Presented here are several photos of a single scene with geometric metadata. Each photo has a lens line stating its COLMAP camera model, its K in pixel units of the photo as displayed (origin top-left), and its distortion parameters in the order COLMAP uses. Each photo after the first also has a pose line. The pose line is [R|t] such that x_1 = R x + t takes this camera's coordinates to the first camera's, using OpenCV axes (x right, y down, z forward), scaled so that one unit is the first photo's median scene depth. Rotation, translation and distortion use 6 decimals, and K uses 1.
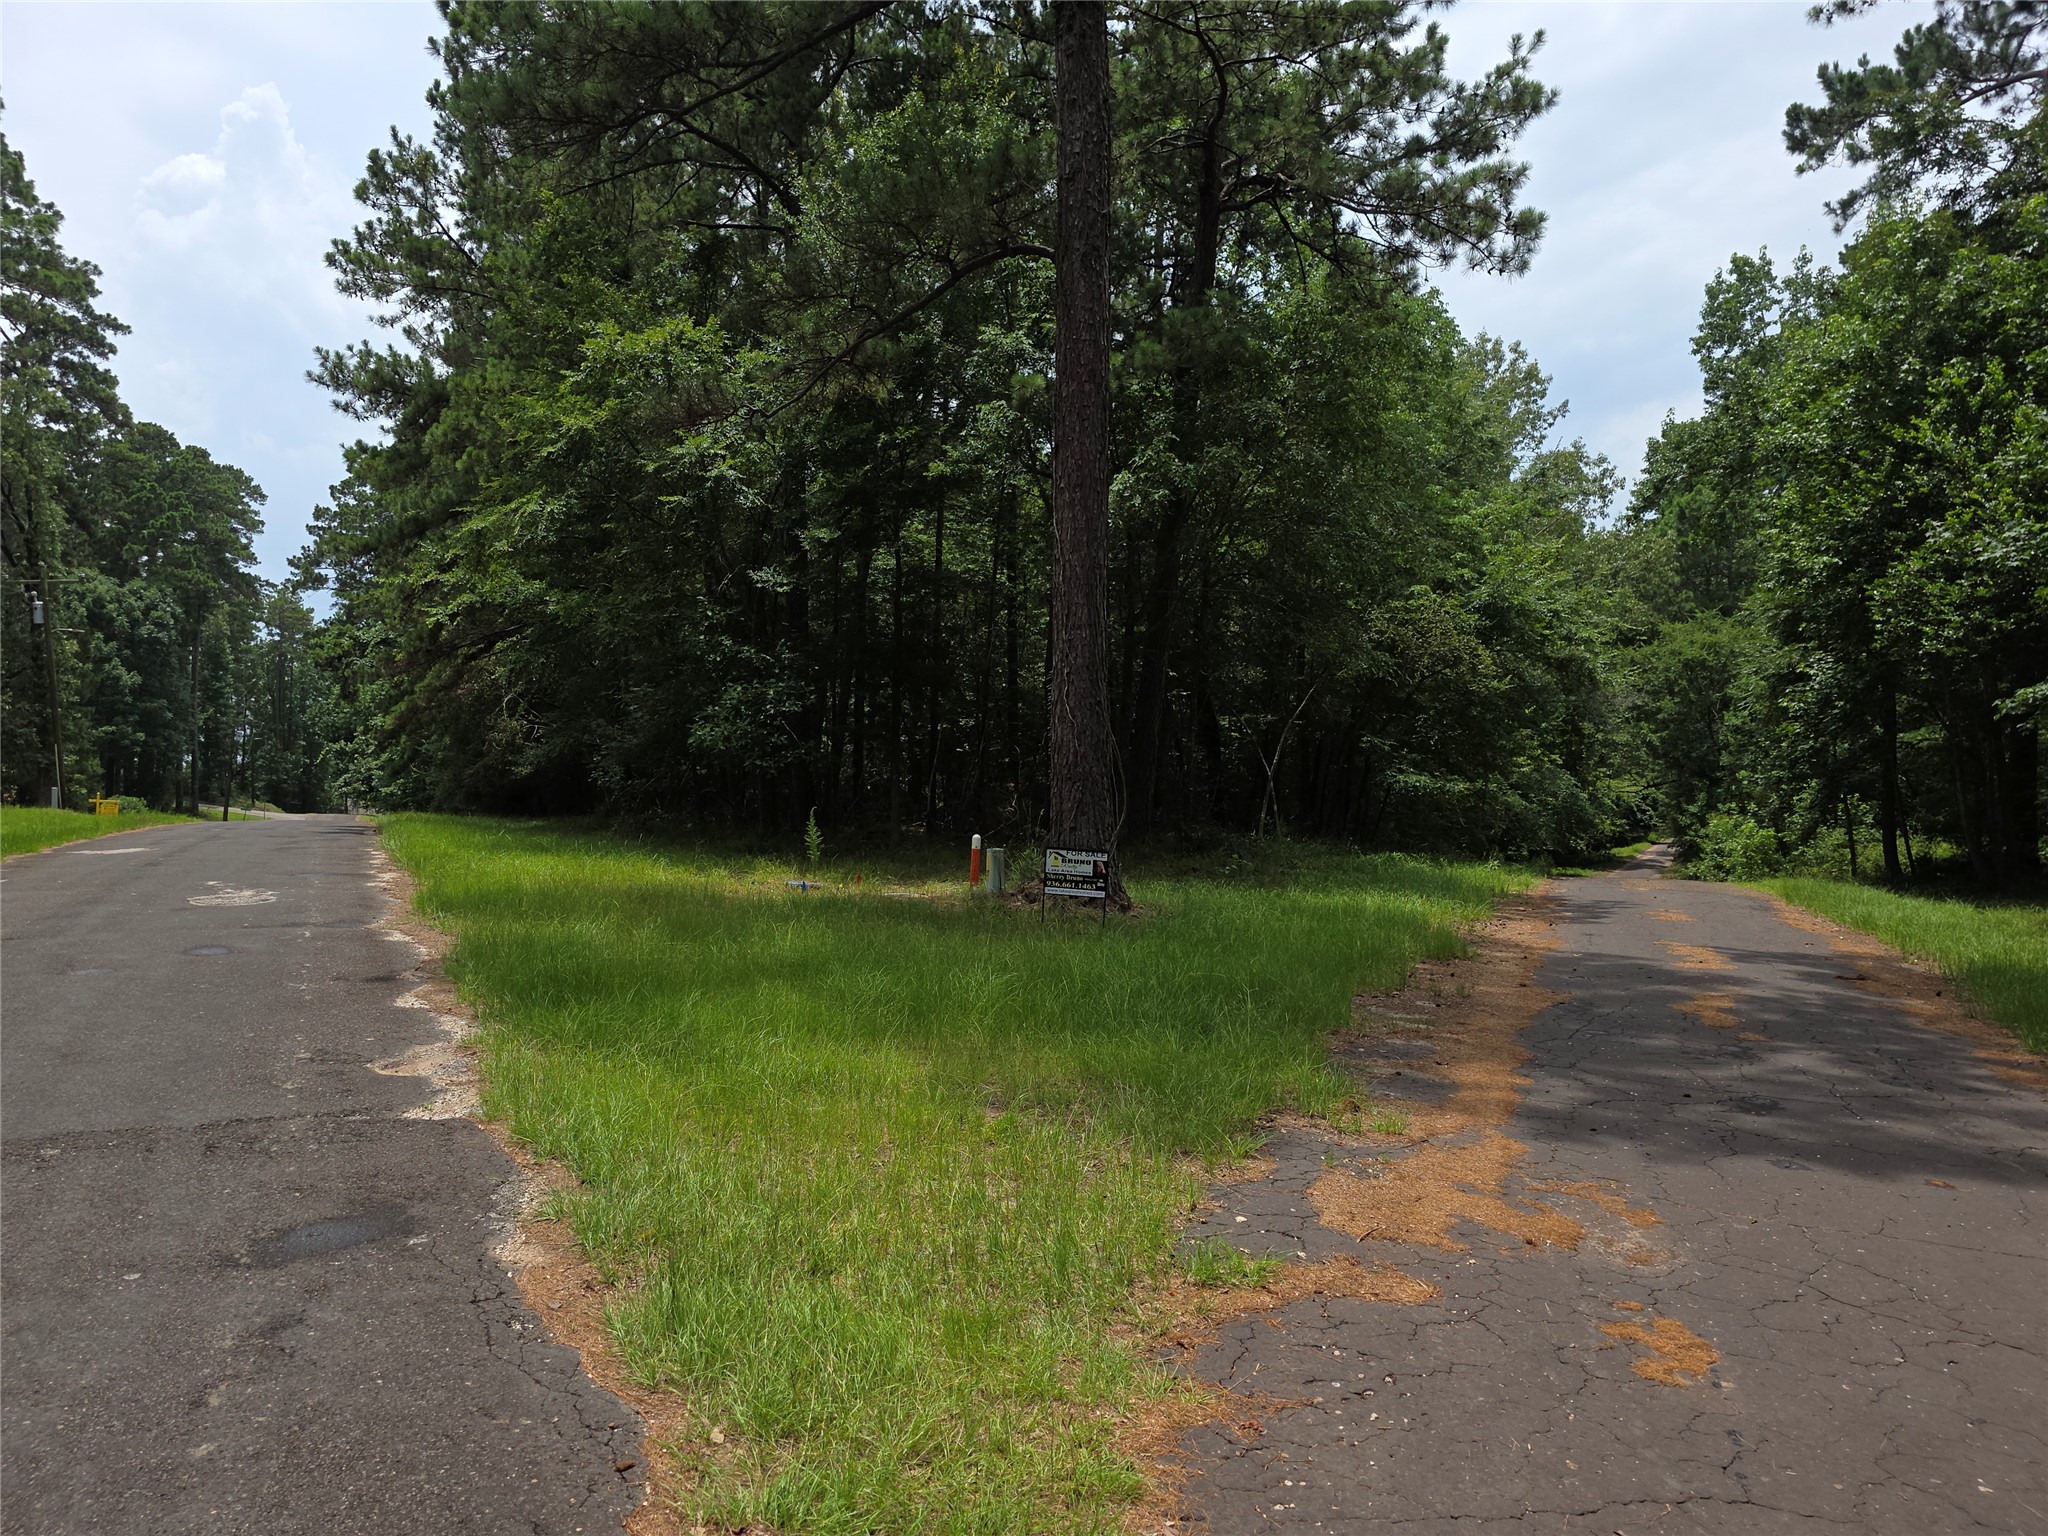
lens RADIAL K [[1359.1, 0, 1008.1], [0, 1359.1, 783.6], [0, 0, 1]] dist [0.072473, -0.065791]
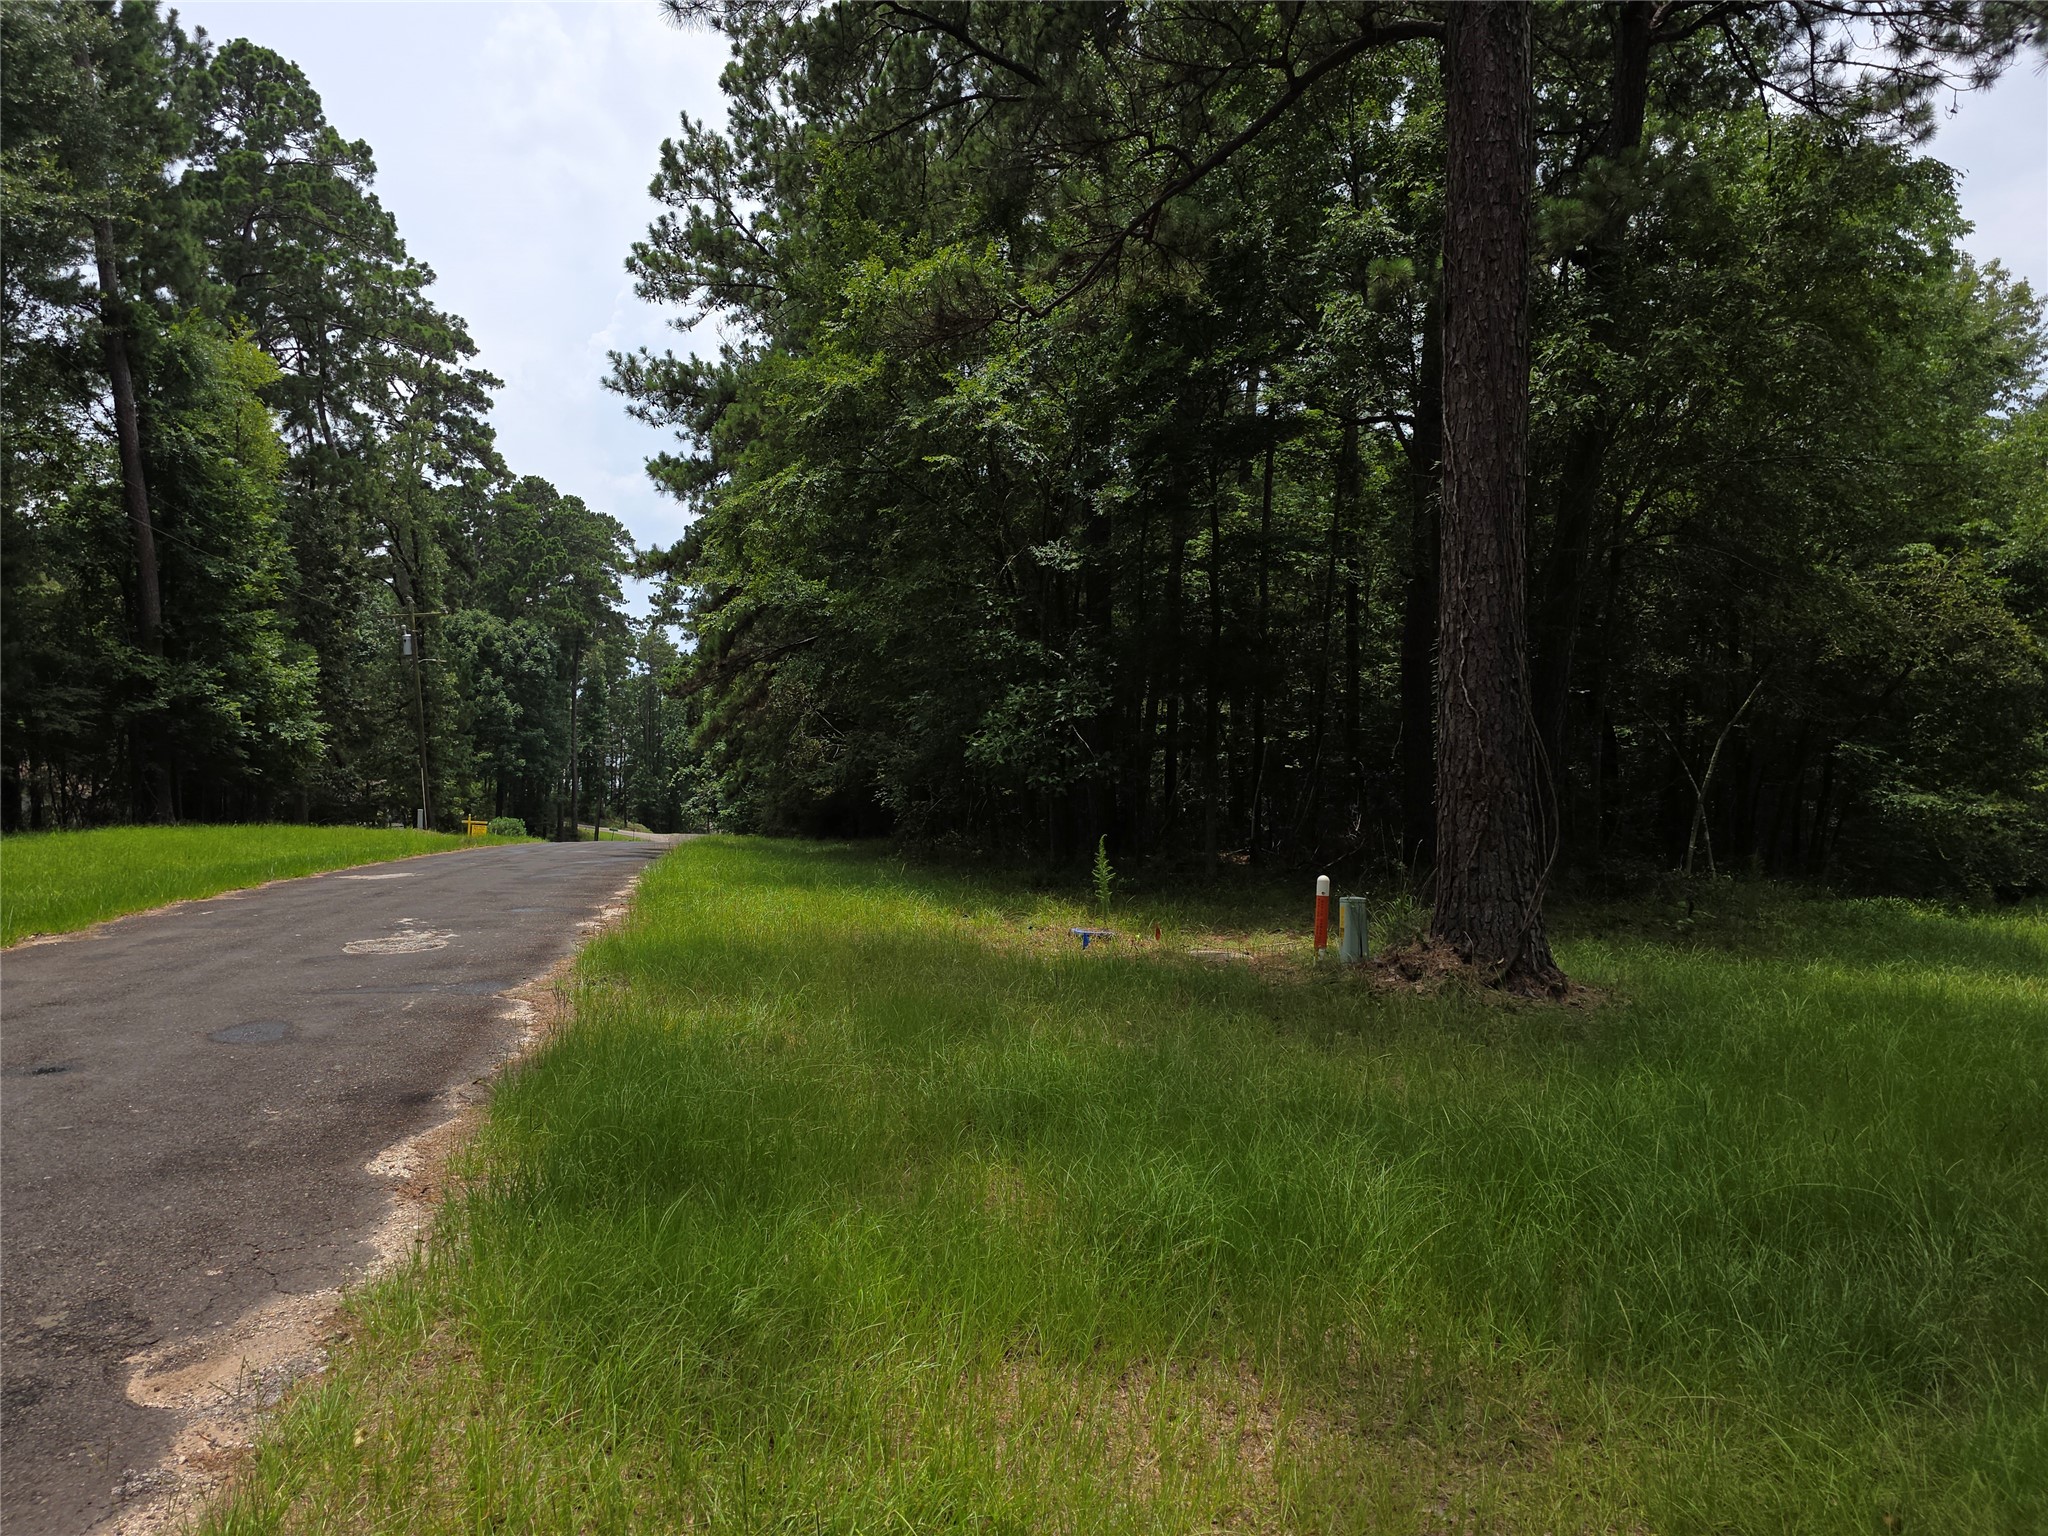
lens RADIAL K [[1359.1, 0, 1008.1], [0, 1359.1, 783.6], [0, 0, 1]] dist [0.072473, -0.065791]
pose [[0.972318, -0.003289, -0.233640, -0.008055], [-0.000596, 0.999863, -0.016554, 0.000736], [0.233662, 0.016235, 0.972182, 0.129780]]
